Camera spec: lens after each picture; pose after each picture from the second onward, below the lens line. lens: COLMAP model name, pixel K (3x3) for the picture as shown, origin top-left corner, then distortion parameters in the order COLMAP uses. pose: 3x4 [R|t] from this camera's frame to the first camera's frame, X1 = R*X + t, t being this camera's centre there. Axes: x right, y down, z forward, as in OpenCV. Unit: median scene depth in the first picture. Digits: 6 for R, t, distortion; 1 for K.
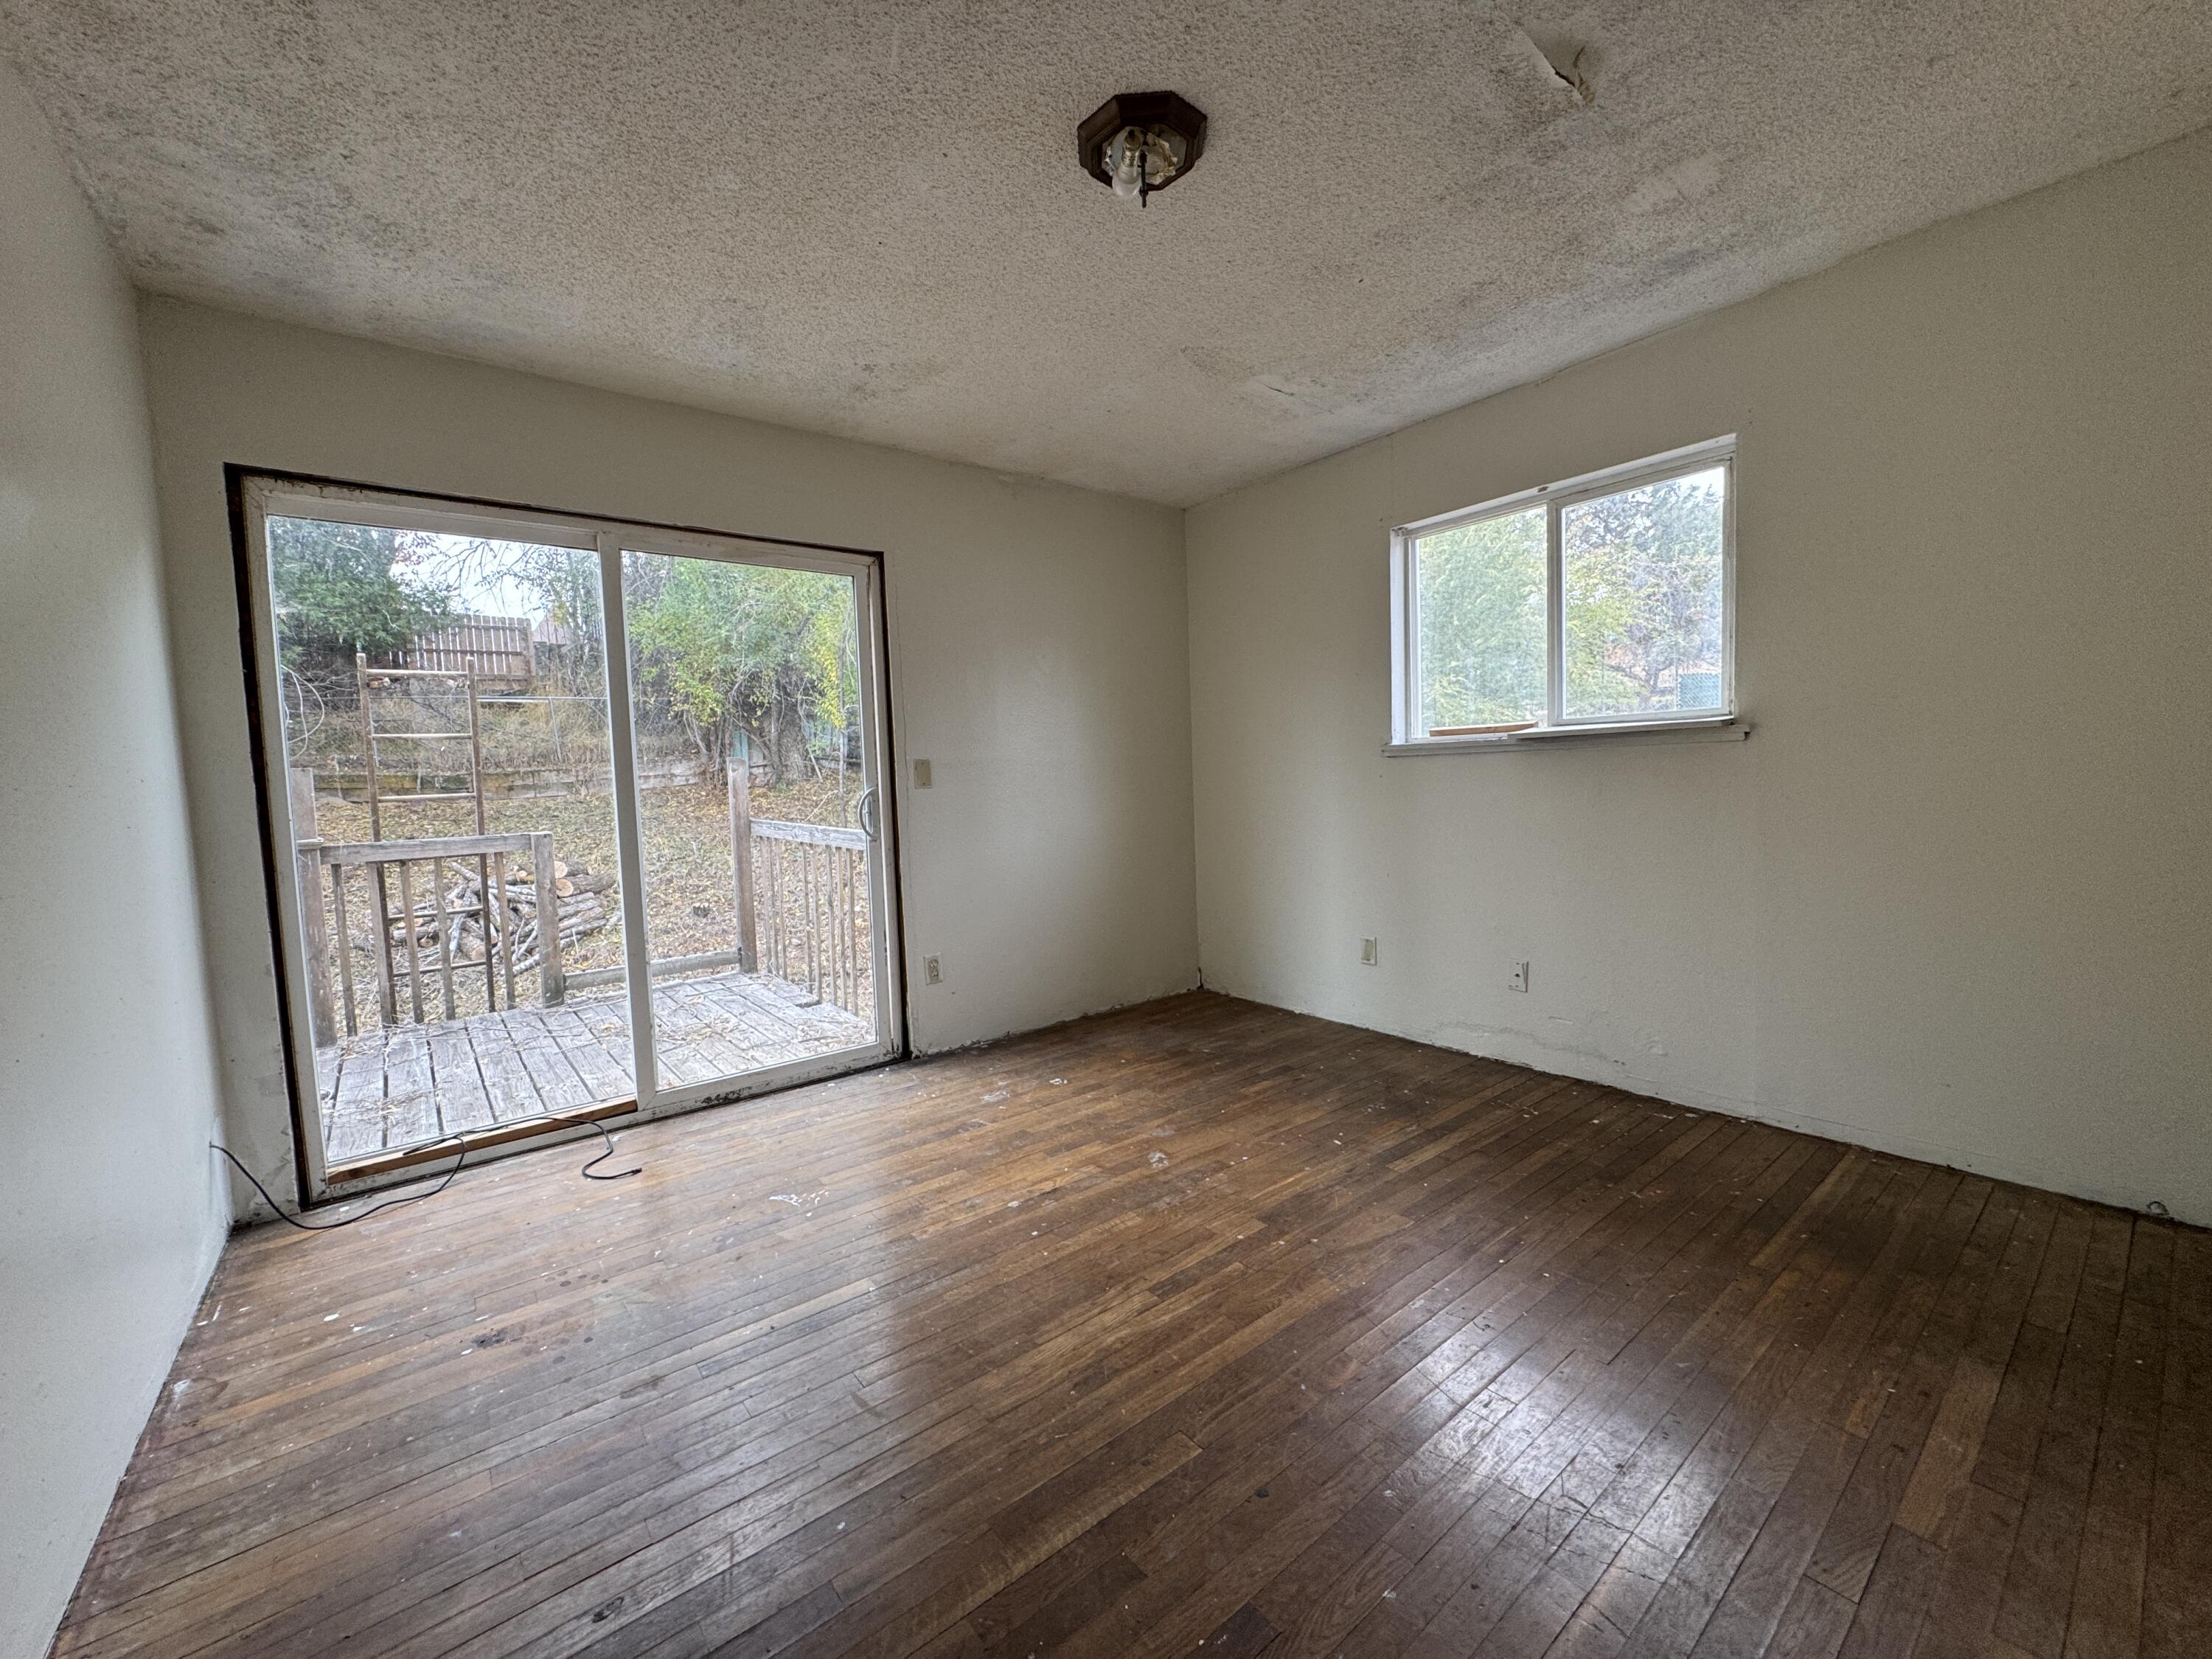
lens RADIAL K [[877.1, 0, 1104.9], [0, 877.1, 830.0], [0, 0, 1]] dist [-0.002746, 0.000114]
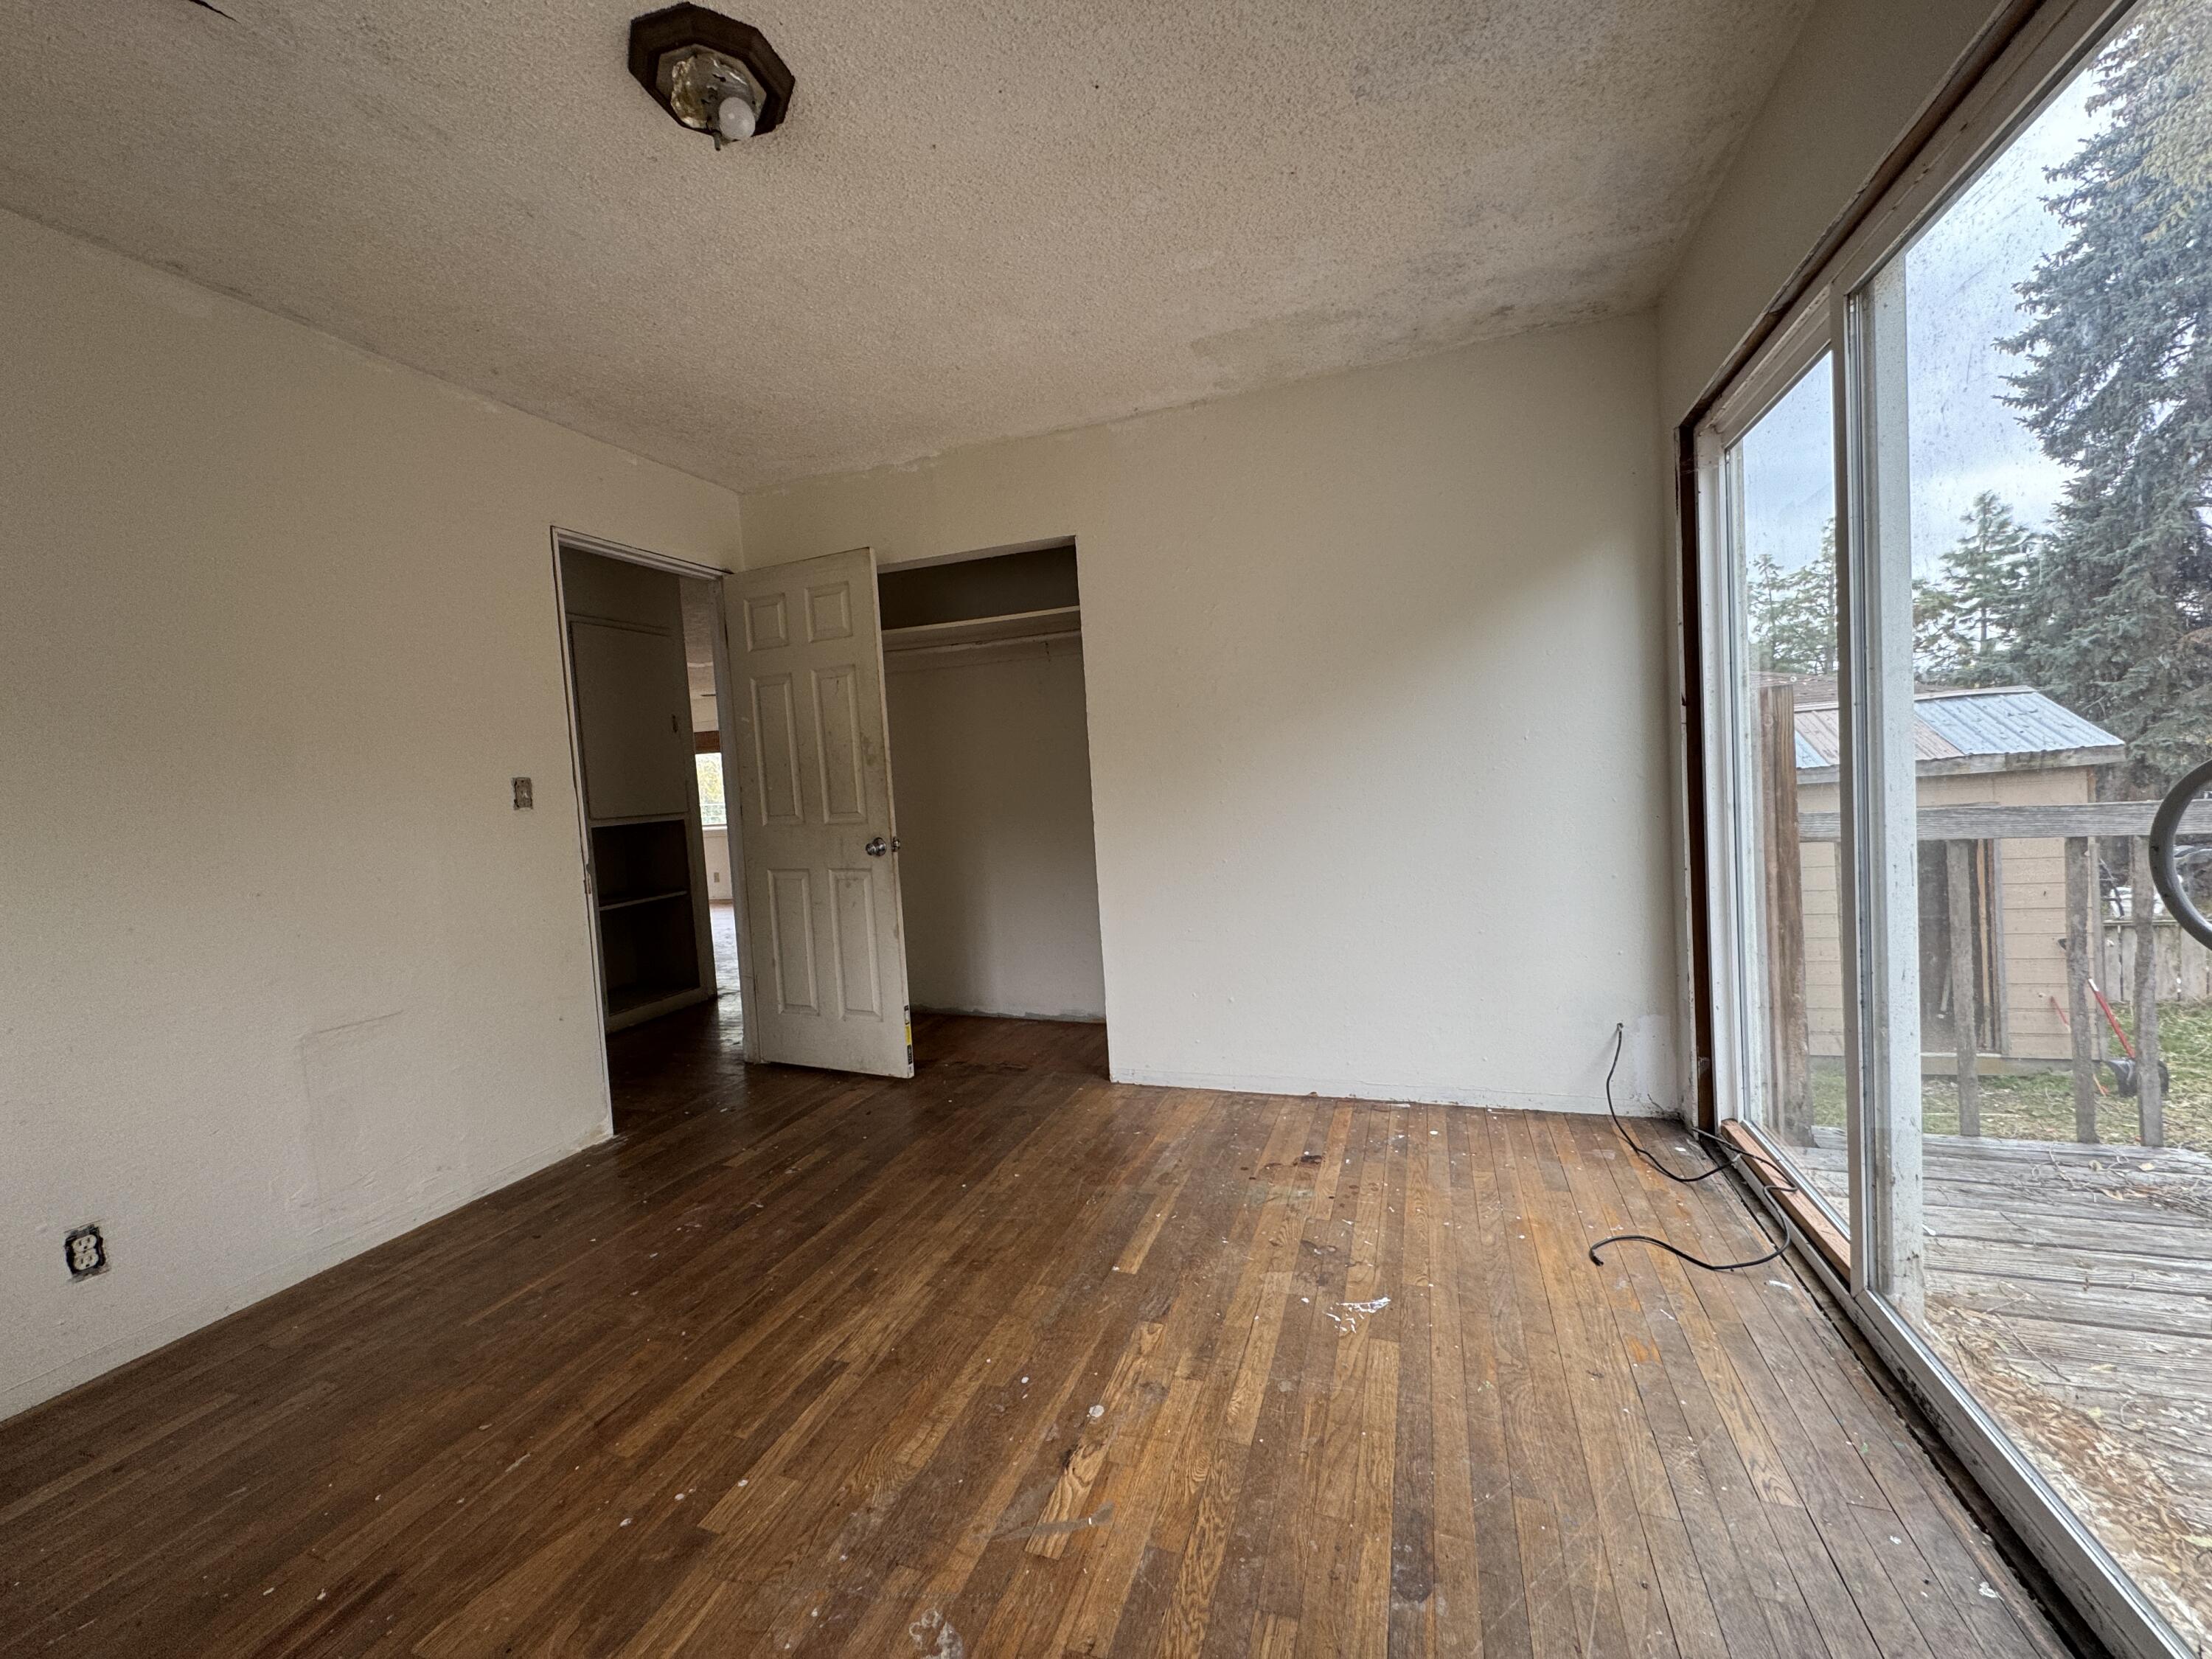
lens RADIAL K [[877.1, 0, 1101.1], [0, 877.1, 824.1], [0, 0, 1]] dist [-0.002746, 0.000114]
pose [[-0.847952, 0.112220, -0.518058, 0.209242], [0.056114, 0.990845, 0.122786, -0.118424], [0.527094, 0.075046, -0.846487, 1.654869]]
